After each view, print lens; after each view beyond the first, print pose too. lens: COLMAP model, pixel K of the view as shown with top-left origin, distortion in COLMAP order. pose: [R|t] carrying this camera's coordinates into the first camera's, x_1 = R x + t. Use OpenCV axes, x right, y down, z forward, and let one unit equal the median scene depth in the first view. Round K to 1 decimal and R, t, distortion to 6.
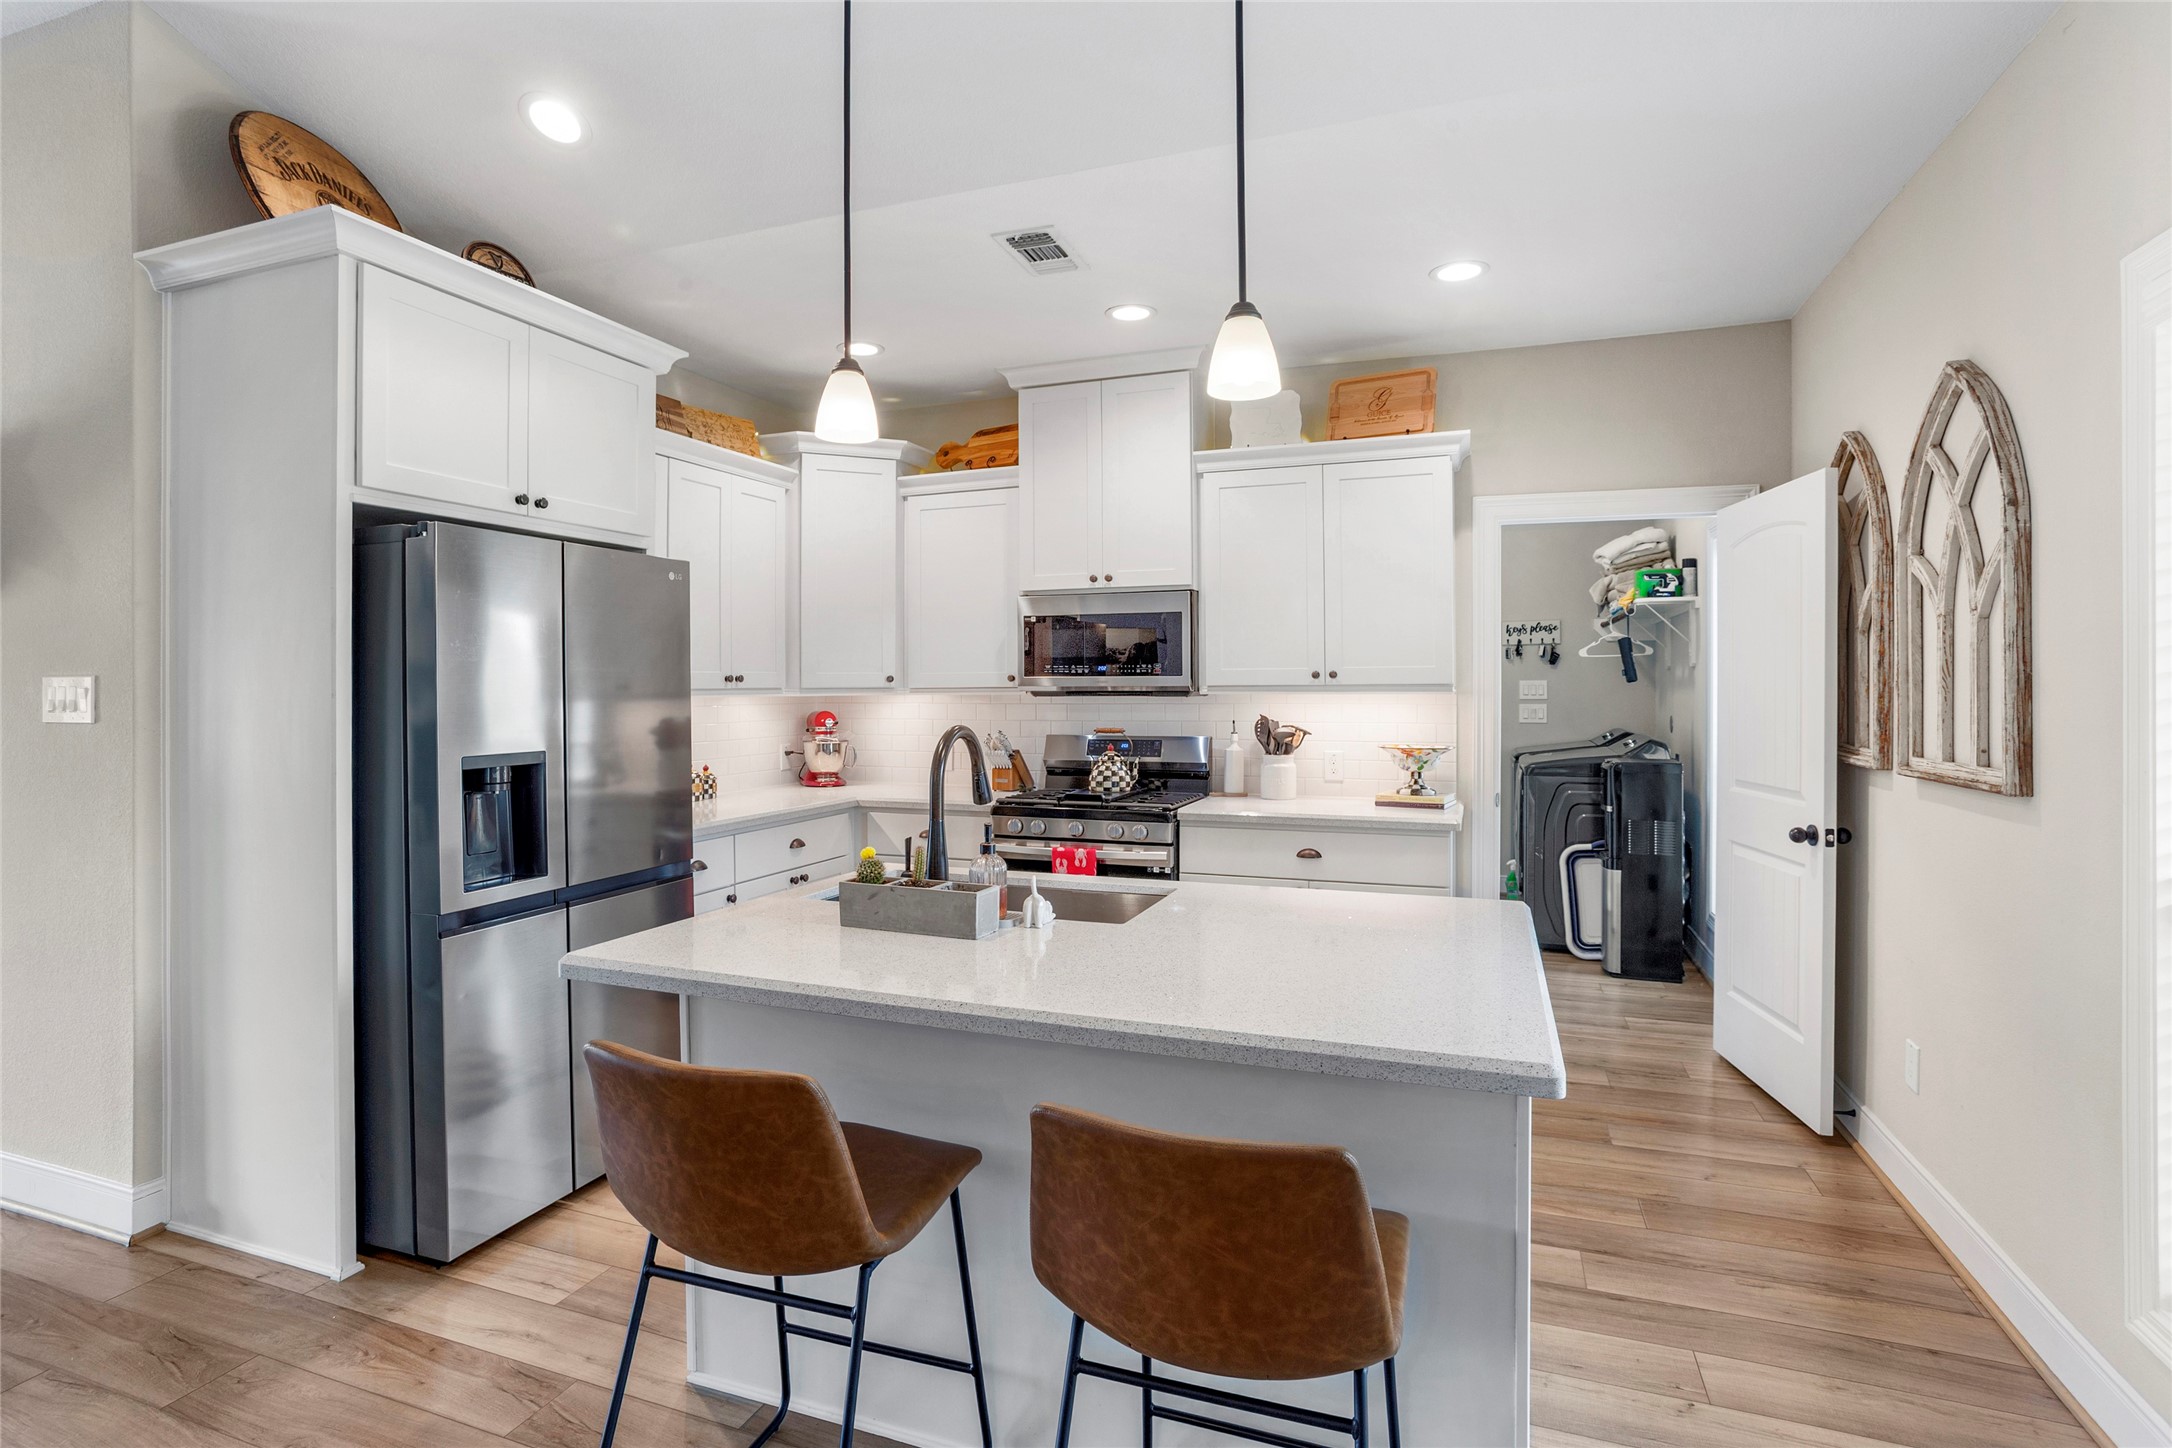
lens RADIAL K [[1065.8, 0, 1088.8], [0, 1065.8, 710.3], [0, 0, 1]] dist [-0.006676, -0.000427]
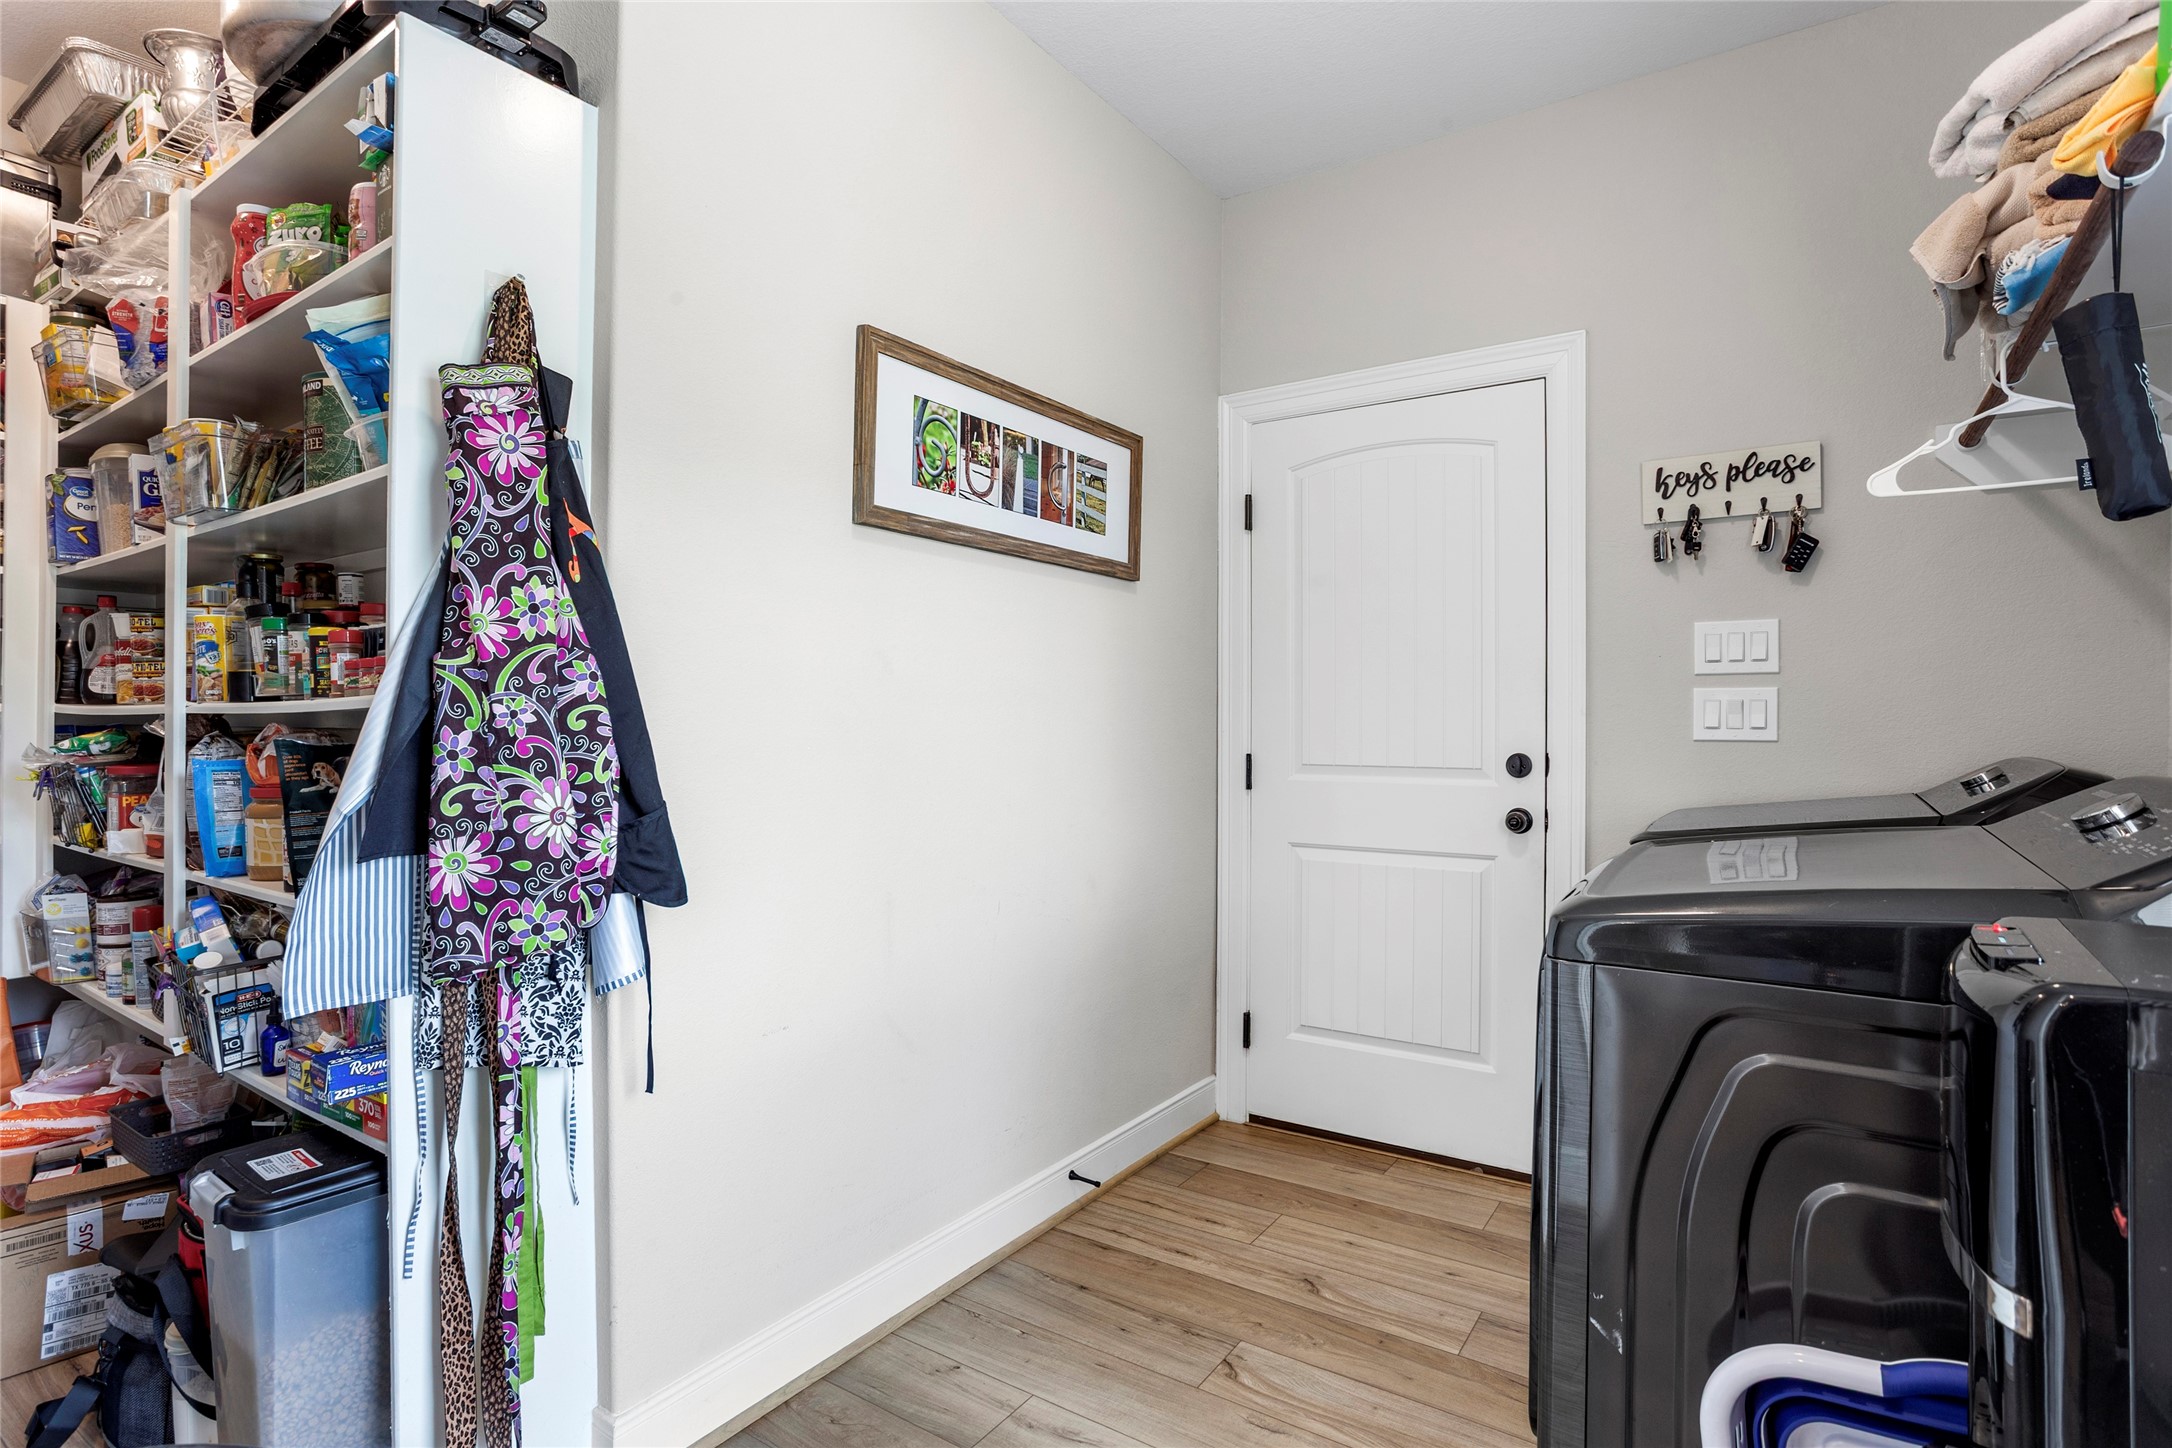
lens RADIAL K [[1065.8, 0, 1083.1], [0, 1065.8, 725.6], [0, 0, 1]] dist [-0.006676, -0.000427]
pose [[0.970354, 0.015542, -0.241186, 0.295513], [-0.018608, 0.999772, -0.010442, 0.014802], [0.240969, 0.014620, 0.970423, 0.611663]]
